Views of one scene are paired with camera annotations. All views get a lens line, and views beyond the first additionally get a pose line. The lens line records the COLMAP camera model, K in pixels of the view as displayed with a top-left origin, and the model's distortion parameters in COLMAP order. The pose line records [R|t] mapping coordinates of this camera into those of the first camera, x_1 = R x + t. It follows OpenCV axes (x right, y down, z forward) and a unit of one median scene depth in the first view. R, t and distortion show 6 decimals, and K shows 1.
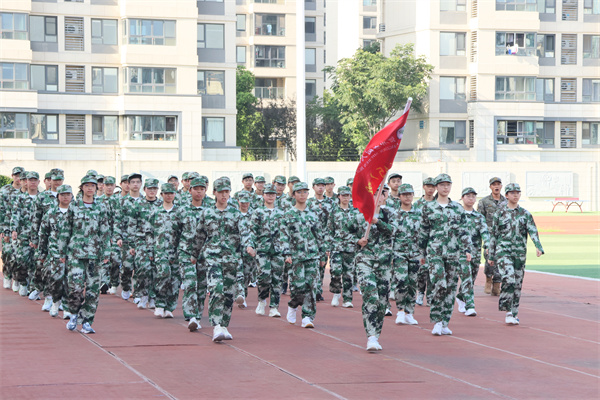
lens RADIAL K [[1887.8, 0, 300.0], [0, 1887.8, 200.0], [0, 0, 1]] dist [0.667672, 1.524879]
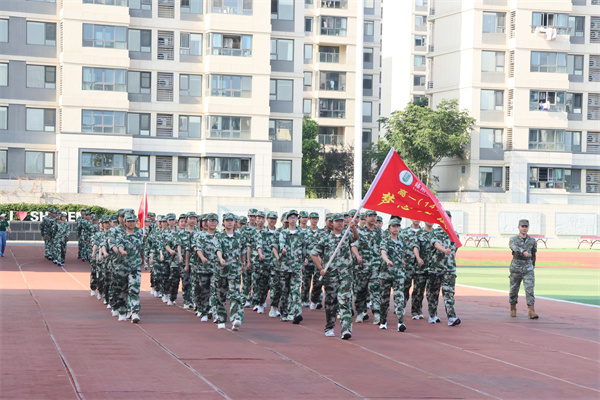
lens RADIAL K [[1635.9, 0, 300.0], [0, 1635.9, 200.0], [0, 0, 1]] dist [0.530698, 0.946137]
pose [[0.999224, 0.019055, -0.034462, 0.000020], [-0.019738, 0.999613, -0.019585, 0.000043], [0.034075, 0.020250, 0.999214, 0.003378]]
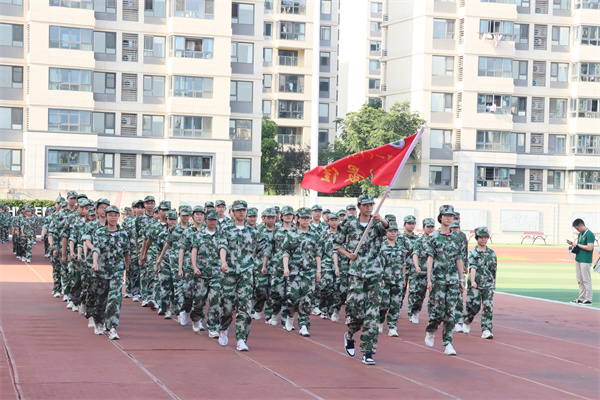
lens RADIAL K [[1557.0, 0, 300.0], [0, 1557.0, 200.0], [0, 0, 1]] dist [0.498594, 0.814202]
pose [[0.999667, 0.023817, -0.009976, 0.001707], [-0.023997, 0.999543, -0.018367, 0.000201], [0.009534, 0.018601, 0.999782, 0.007704]]
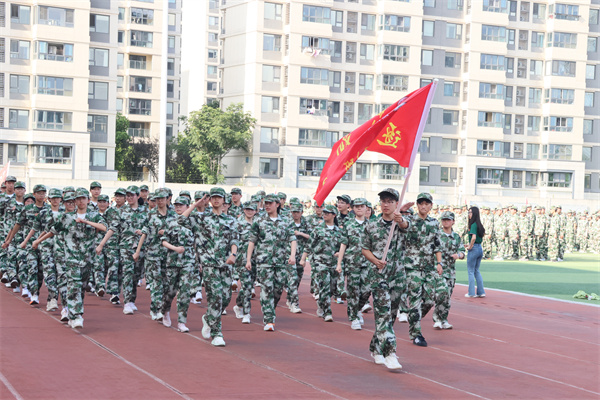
lens RADIAL K [[1347.5, 0, 300.0], [0, 1347.5, 200.0], [0, 0, 1]] dist [0.362143, 0.699603]
pose [[0.993849, 0.034193, 0.105332, -0.002165], [-0.033216, 0.999387, -0.011016, 0.000182], [-0.105644, 0.007450, 0.994376, -0.011275]]
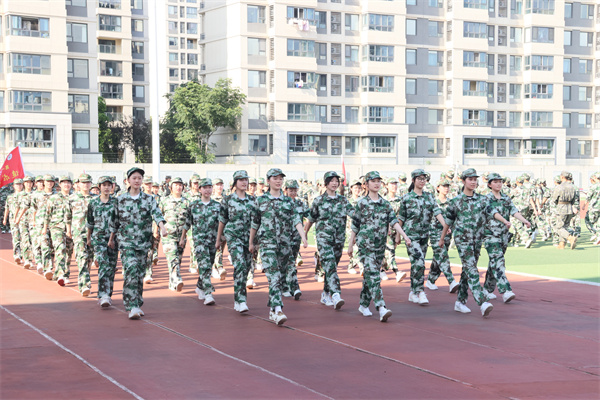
lens RADIAL K [[1126.6, 0, 292.2], [0, 1126.6, 200.6], [0, 0, 1]] dist [0.254098, 0.469862]
pose [[0.986710, -0.006760, 0.162348, -0.028460], [0.005347, 0.999944, 0.009138, -0.001275], [-0.162401, -0.008149, 0.986691, 0.189972]]
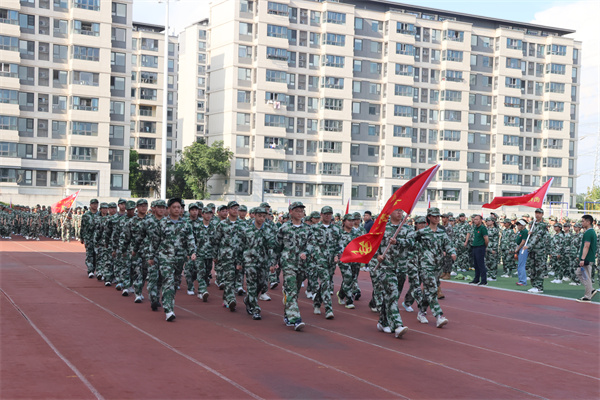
lens RADIAL K [[985.7, 0, 300.0], [0, 985.7, 200.0], [0, 0, 1]] dist [0.162837, 0.650318]
pose [[0.989752, 0.030772, 0.139440, -0.001475], [-0.027810, 0.999345, -0.023143, 0.000270], [-0.140061, 0.019028, 0.989960, -0.015015]]
